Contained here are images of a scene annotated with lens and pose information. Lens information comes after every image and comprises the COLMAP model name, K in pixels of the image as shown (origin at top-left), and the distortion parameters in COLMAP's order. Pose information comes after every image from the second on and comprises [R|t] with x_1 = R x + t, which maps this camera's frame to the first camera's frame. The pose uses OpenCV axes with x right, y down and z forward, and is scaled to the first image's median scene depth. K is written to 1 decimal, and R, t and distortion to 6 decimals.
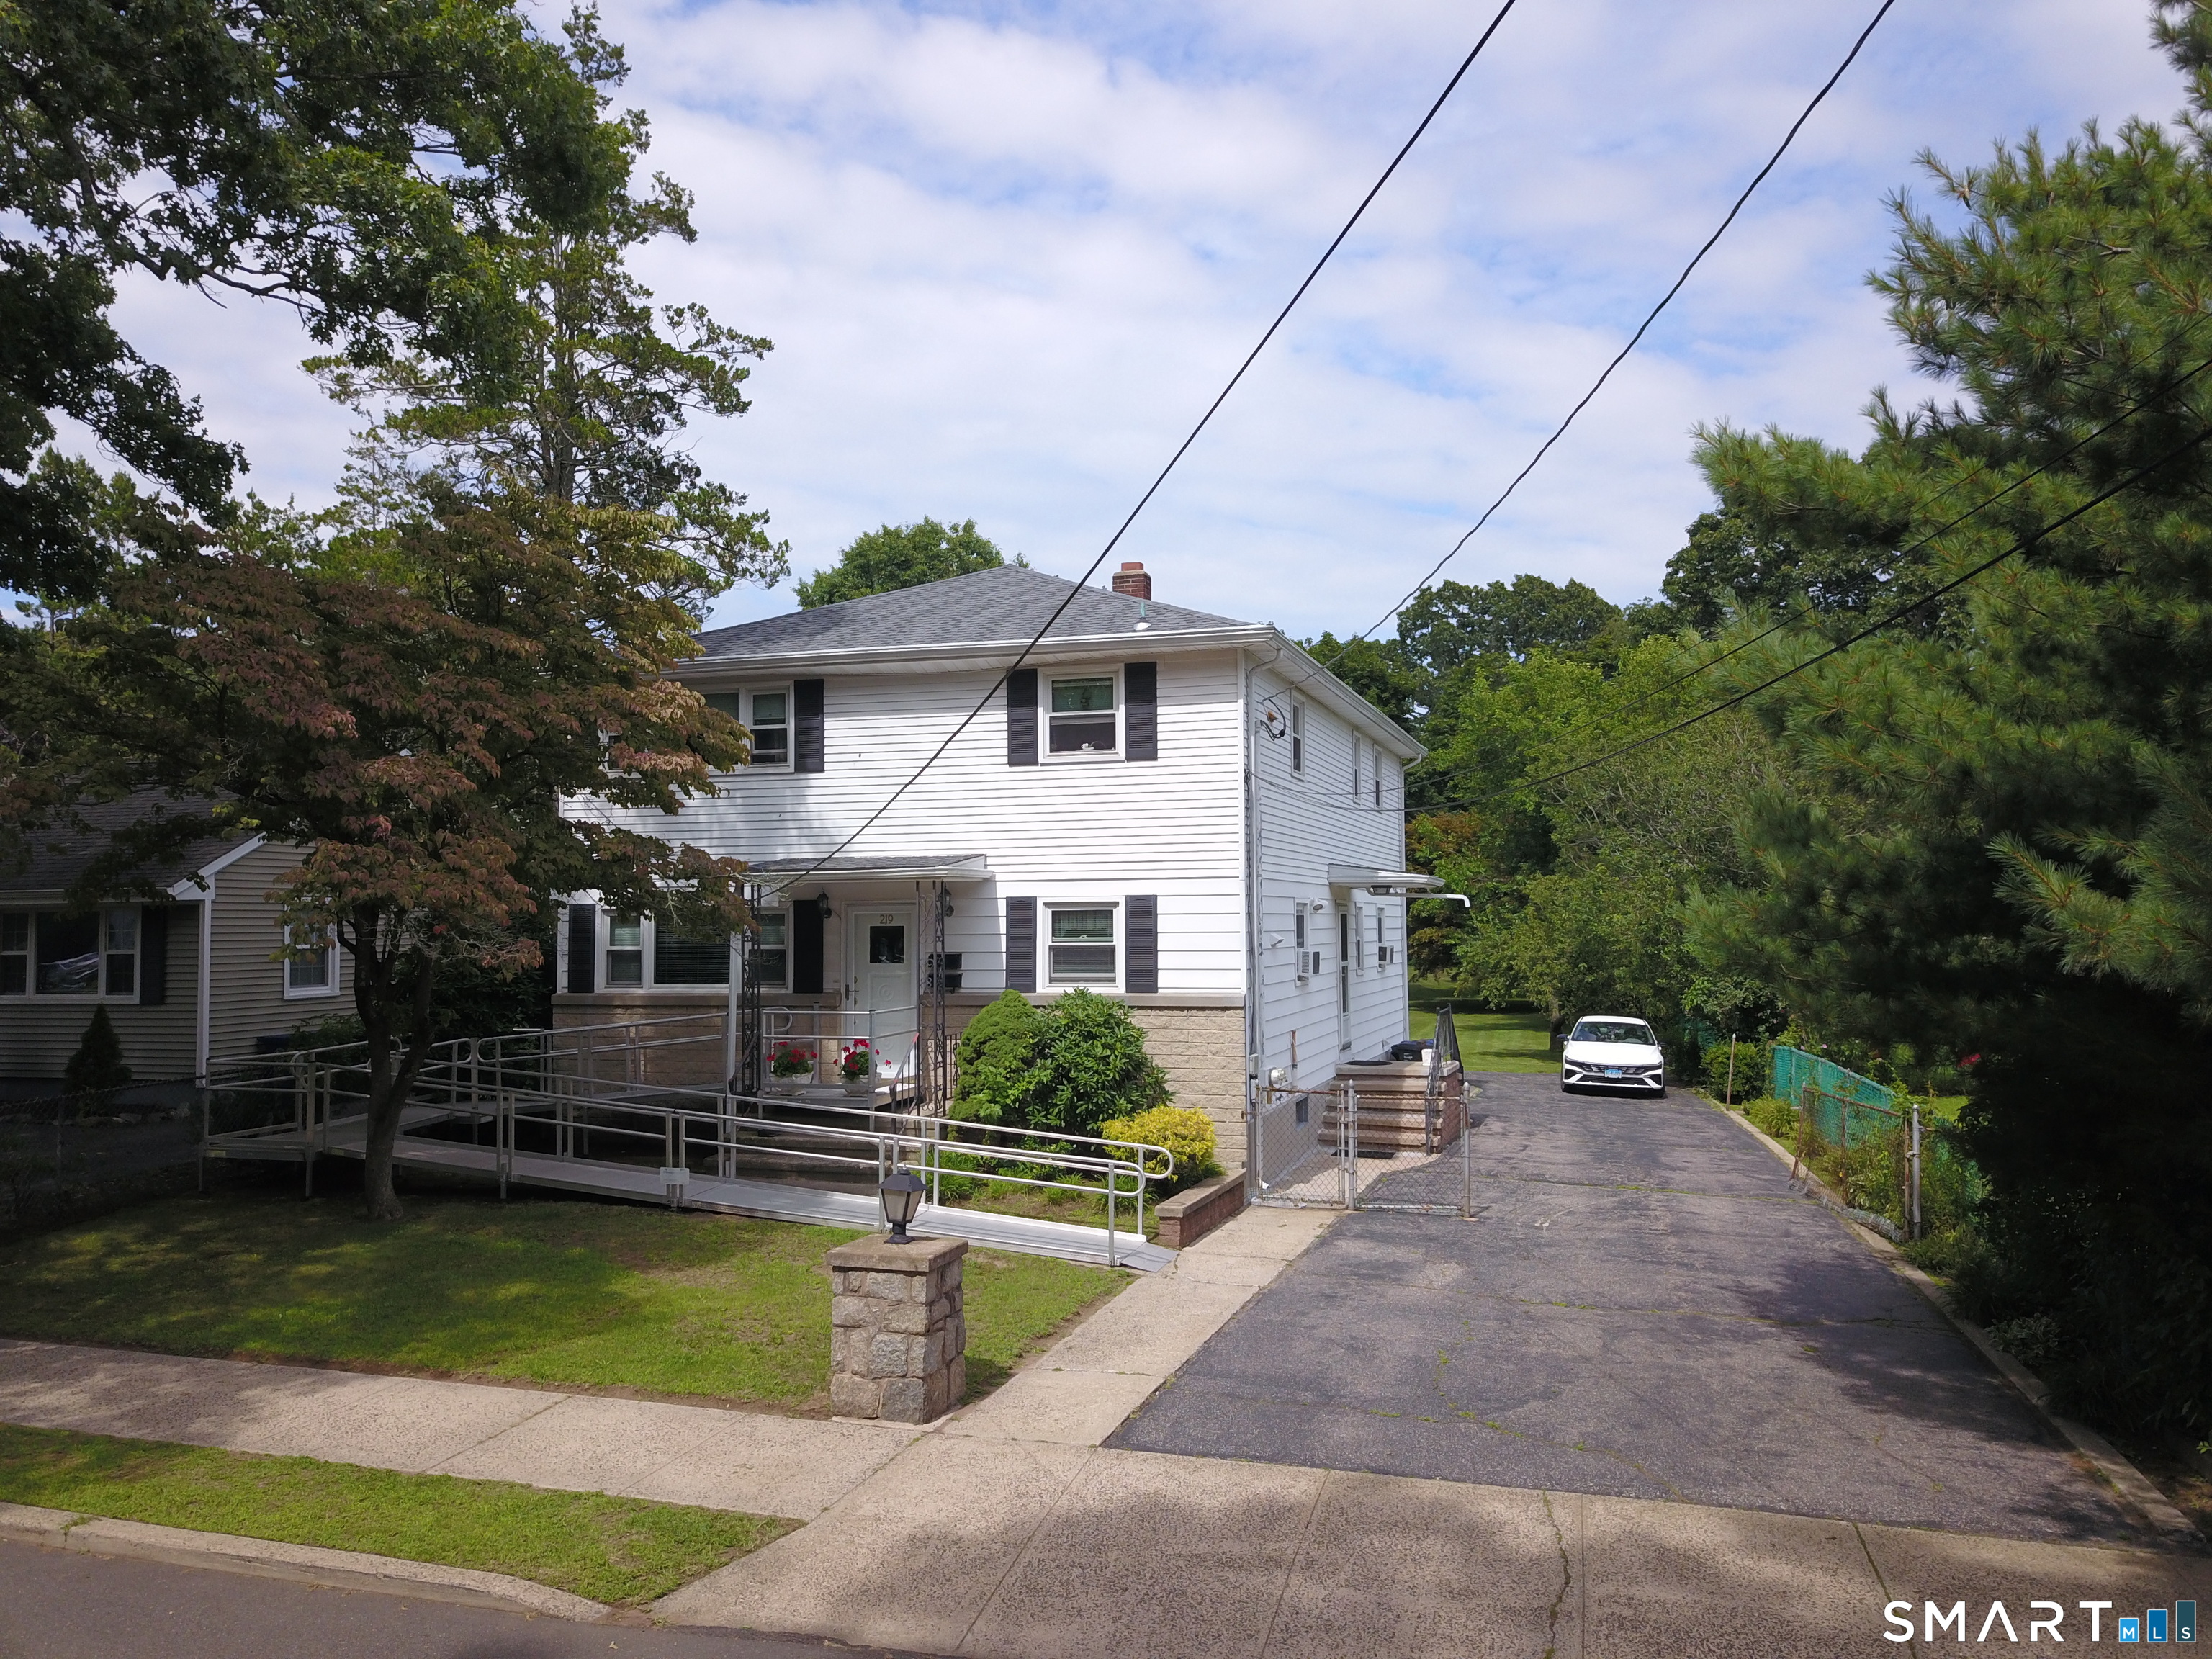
lens RADIAL K [[1692.8, 0, 1113.0], [0, 1692.8, 830.6], [0, 0, 1]] dist [-0.003028, 0.010208]
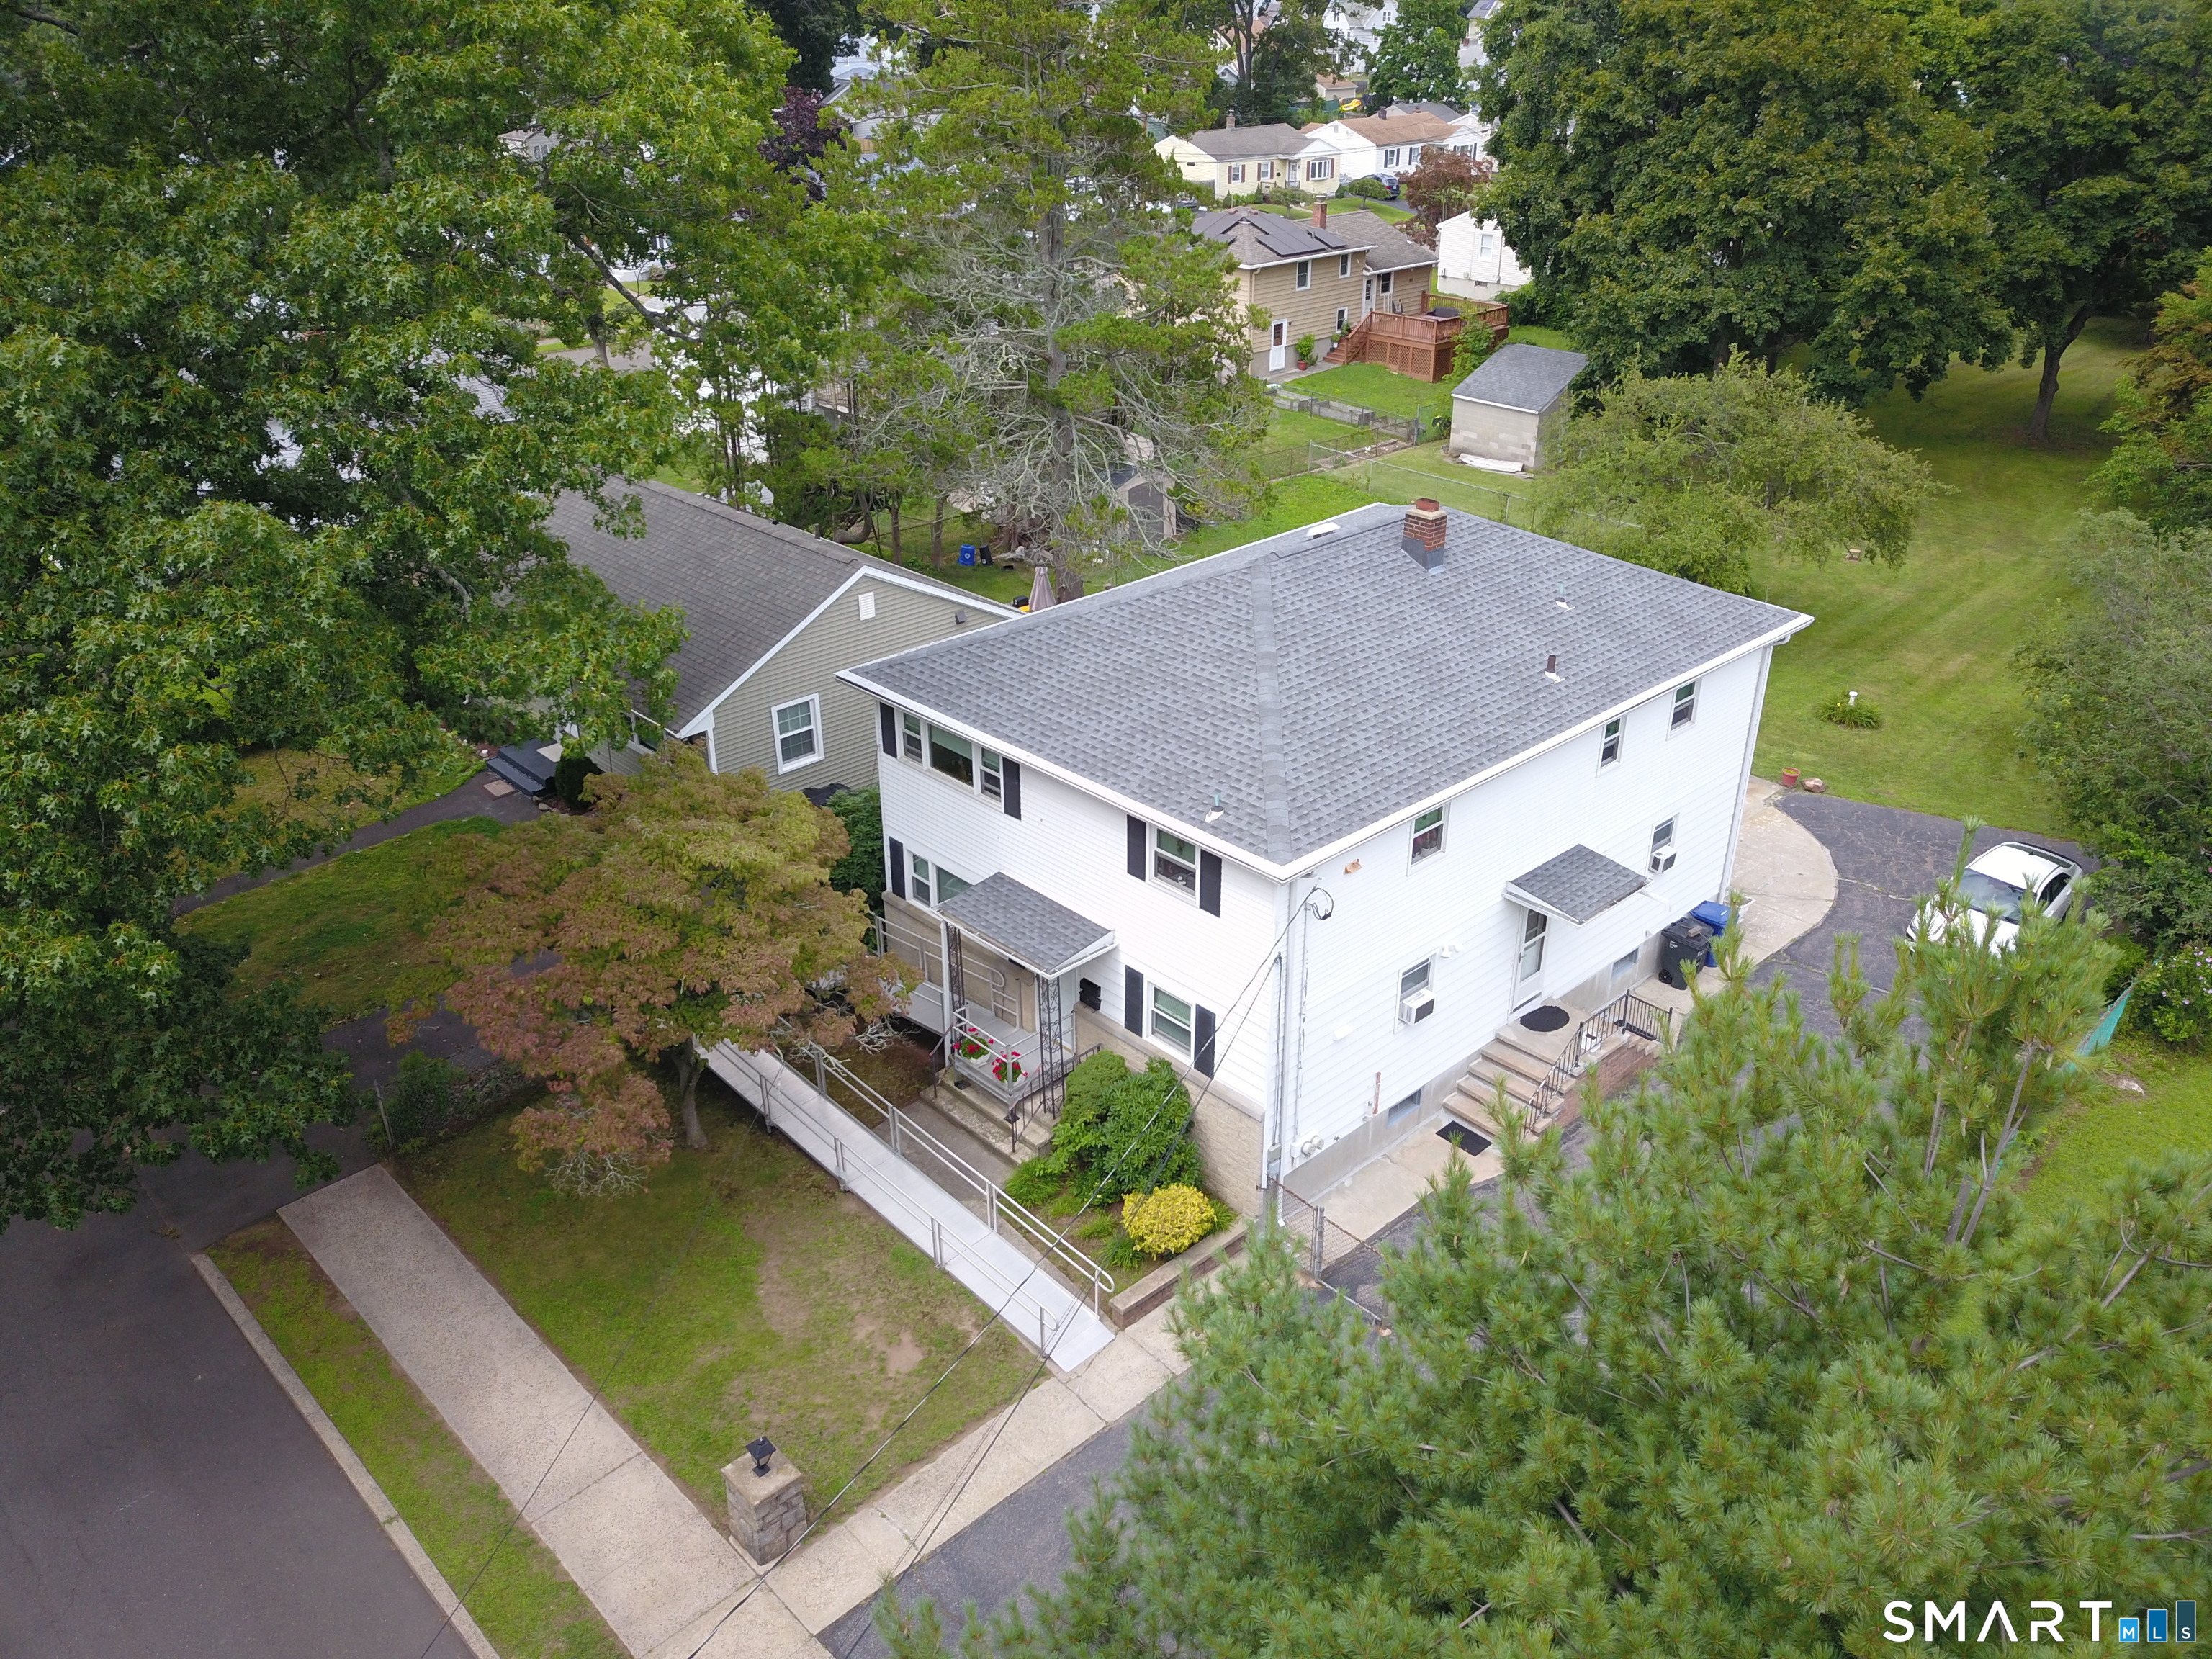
lens RADIAL K [[1703.6, 0, 1107.1], [0, 1703.6, 802.5], [0, 0, 1]] dist [0.016722, -0.002515]
pose [[0.867647, 0.216489, -0.447571, 0.480248], [0.033037, 0.873126, 0.486374, -0.702593], [0.496081, -0.436788, 0.750413, 0.088059]]
